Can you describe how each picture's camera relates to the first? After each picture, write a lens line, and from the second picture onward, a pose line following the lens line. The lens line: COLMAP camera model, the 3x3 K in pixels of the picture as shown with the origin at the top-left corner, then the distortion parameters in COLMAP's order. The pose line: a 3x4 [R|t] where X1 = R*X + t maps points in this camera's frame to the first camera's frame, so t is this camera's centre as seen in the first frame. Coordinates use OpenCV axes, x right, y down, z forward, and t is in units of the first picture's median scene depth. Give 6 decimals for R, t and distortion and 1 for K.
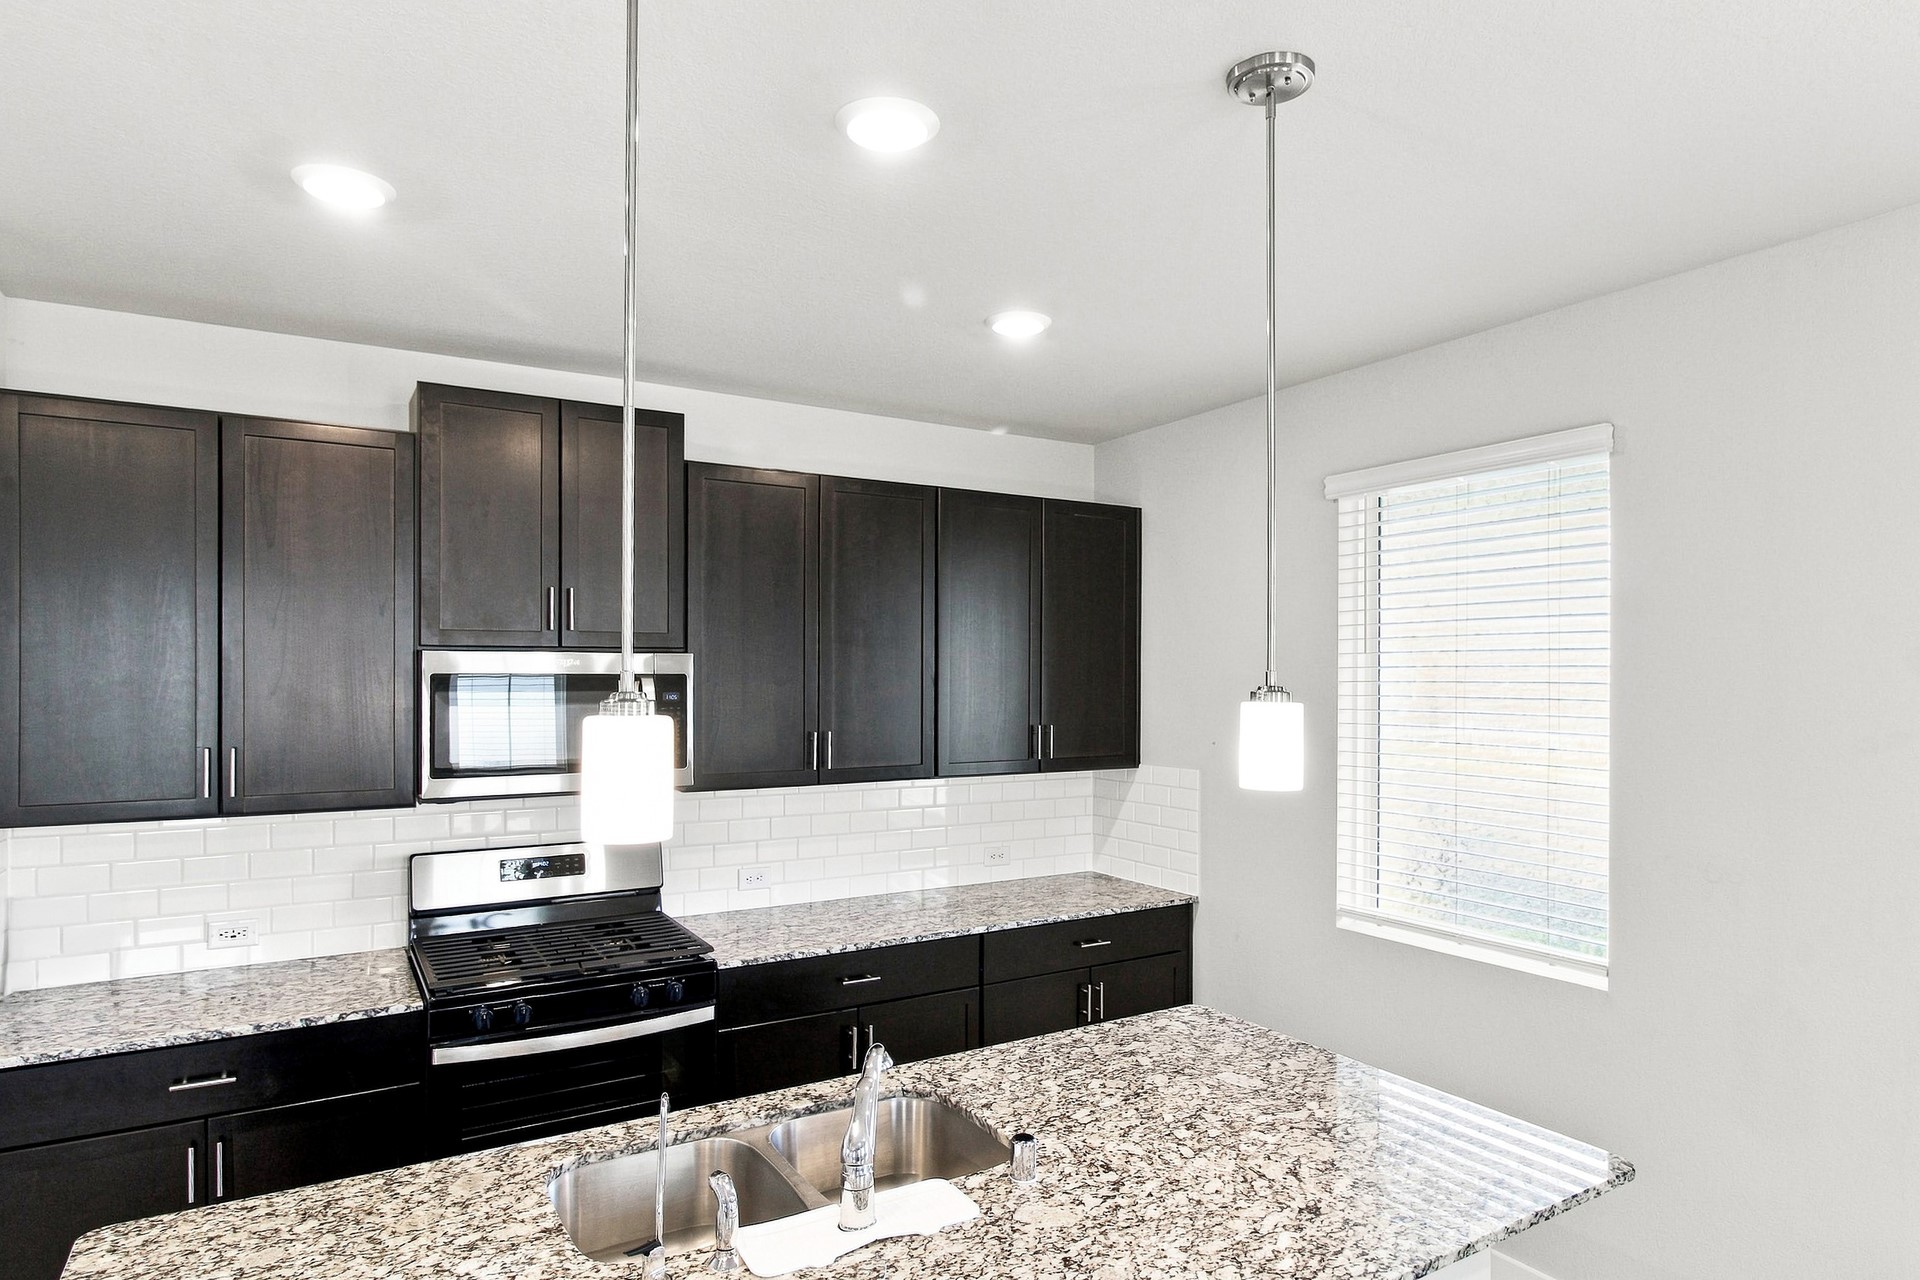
lens RADIAL K [[1088.7, 0, 974.5], [0, 1088.7, 704.4], [0, 0, 1]] dist [0.000493, 0.000192]
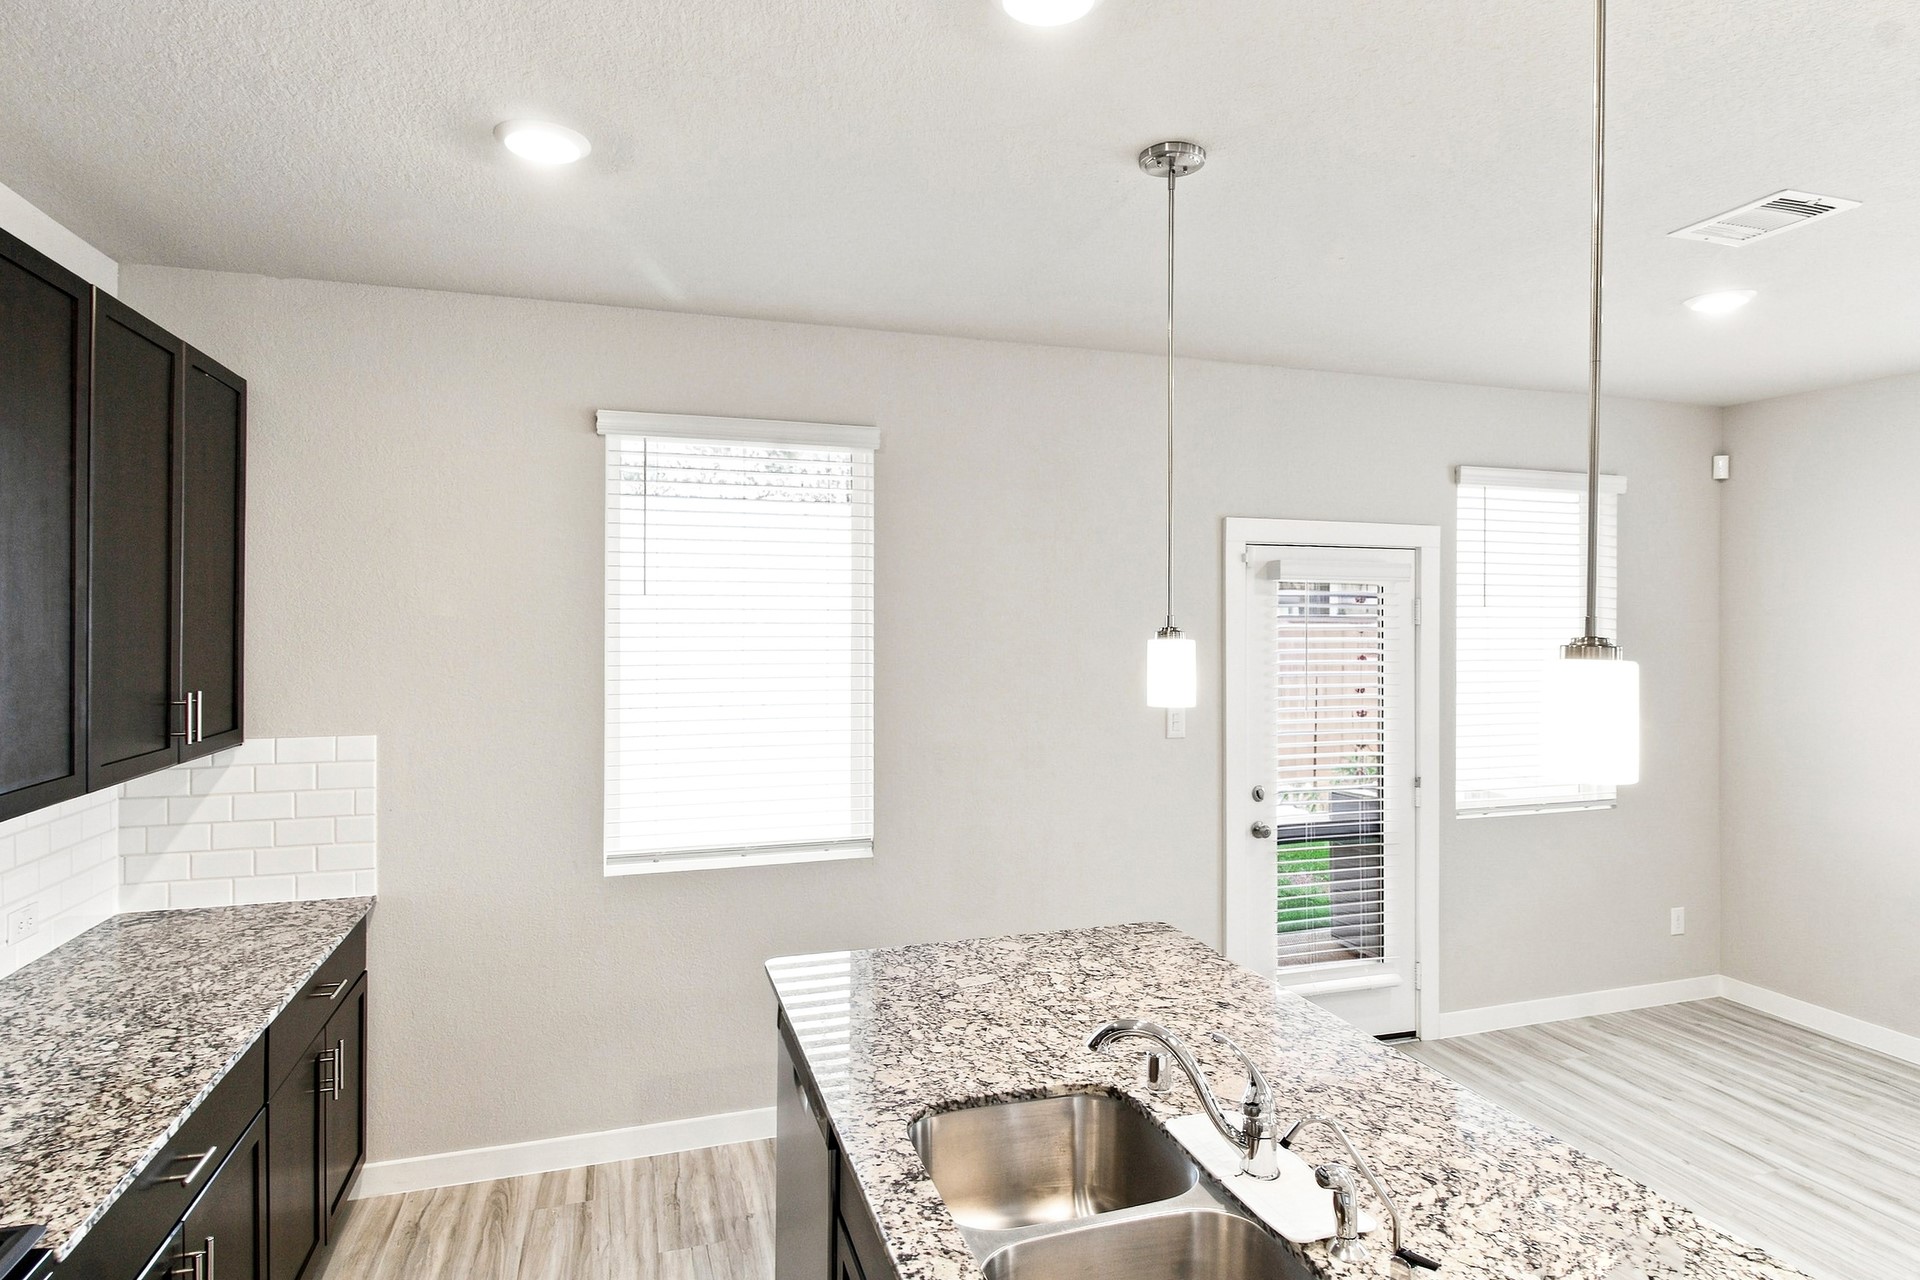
lens RADIAL K [[1052.6, 0, 960.0], [0, 1052.6, 640.0], [0, 0, 1]] dist [0.000633, 0.000124]
pose [[0.233892, -0.018218, 0.972092, -0.618575], [0.020979, 0.999686, 0.013688, -0.014711], [-0.972036, 0.017192, 0.234201, 0.582693]]
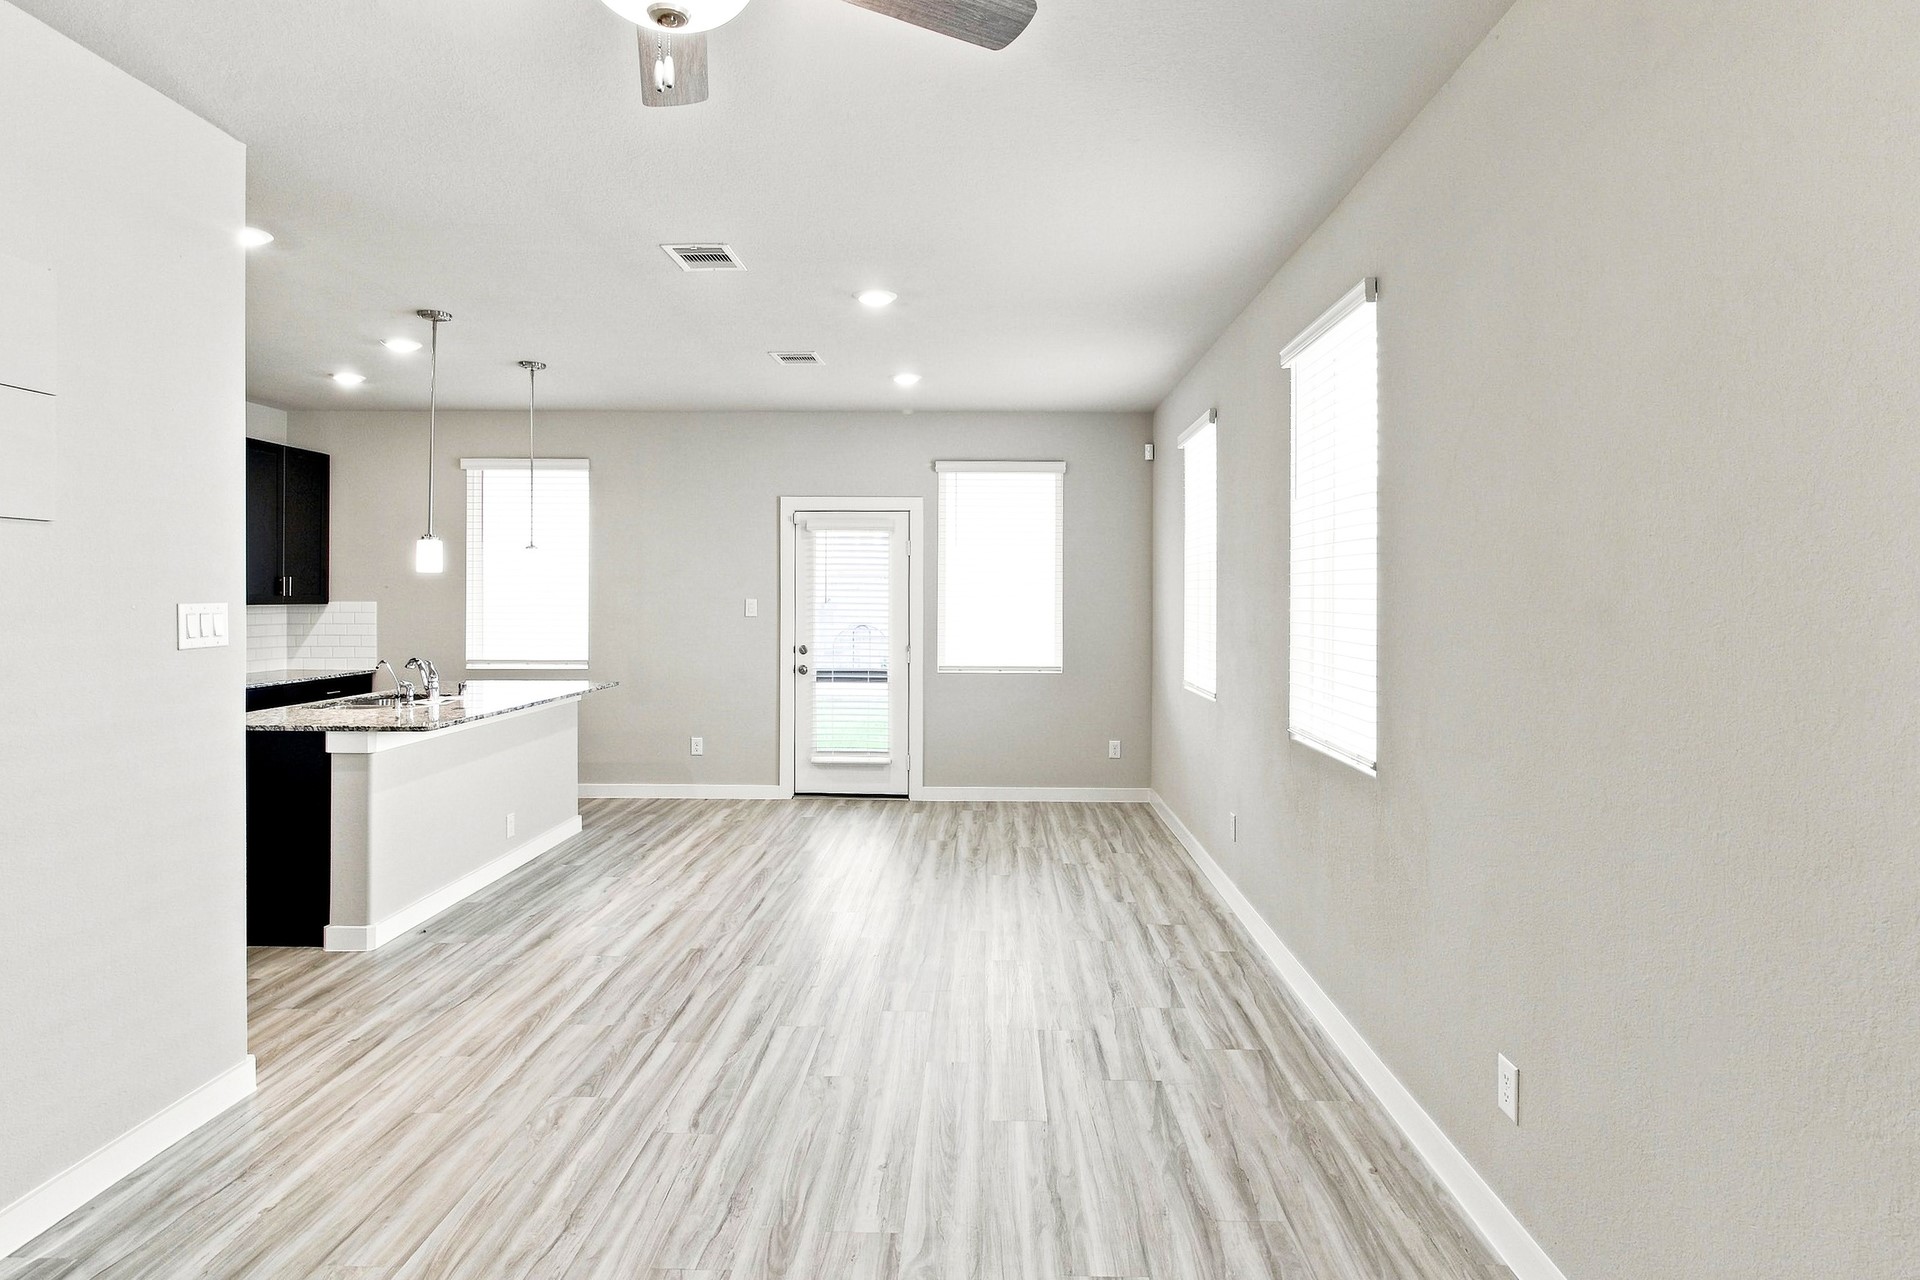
lens RADIAL K [[1035.3, 0, 958.9], [0, 1035.3, 595.1], [0, 0, 1]] dist [-0.005757, -0.000849]
pose [[0.547613, -0.003530, 0.836724, -1.034123], [0.017057, 0.999830, -0.006945, 0.111334], [-0.836558, 0.018075, 0.547581, -1.142489]]
